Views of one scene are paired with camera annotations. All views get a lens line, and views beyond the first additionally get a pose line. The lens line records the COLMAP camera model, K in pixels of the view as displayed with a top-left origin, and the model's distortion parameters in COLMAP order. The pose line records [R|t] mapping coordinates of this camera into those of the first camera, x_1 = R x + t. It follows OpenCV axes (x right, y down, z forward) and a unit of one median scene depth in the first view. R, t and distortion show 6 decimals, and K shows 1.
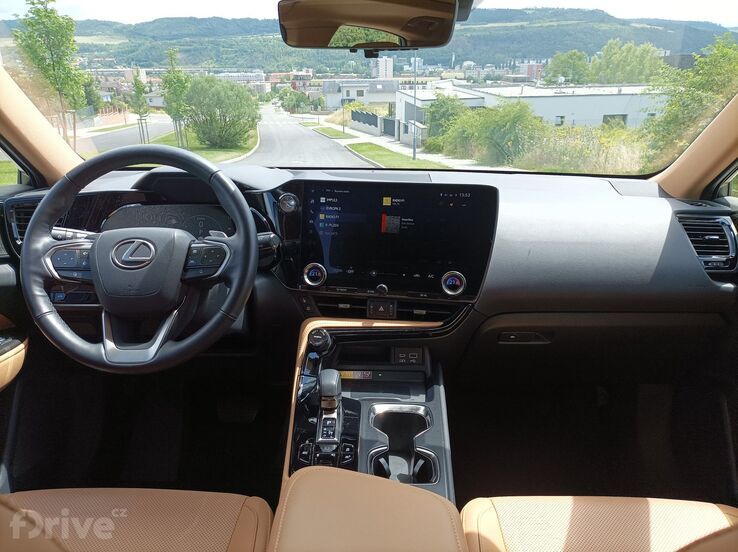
lens RADIAL K [[573.5, 0, 373.3], [0, 573.5, 273.3], [0, 0, 1]] dist [0.029190, -0.015578]
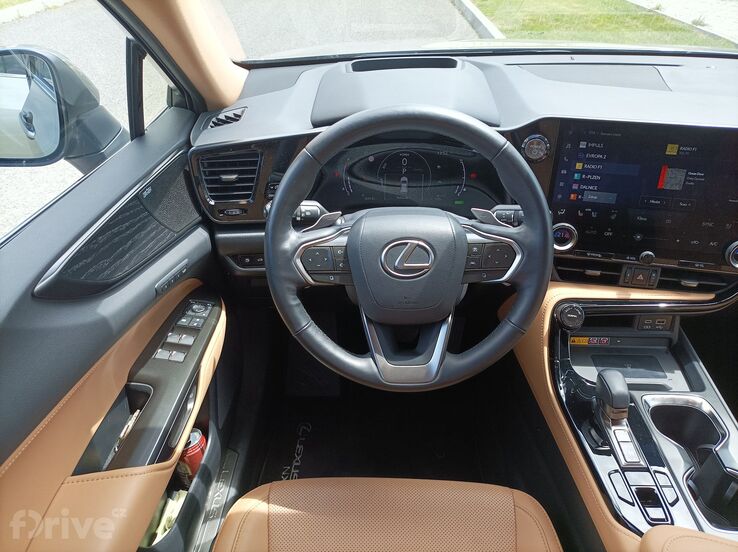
lens RADIAL K [[573.5, 0, 364.4], [0, 573.5, 279.7], [0, 0, 1]] dist [0.029190, -0.015578]
pose [[0.999851, -0.001620, -0.017190, -0.390404], [0.007507, 0.937364, 0.348269, -0.241615], [0.015549, -0.348347, 0.937237, 0.197239]]
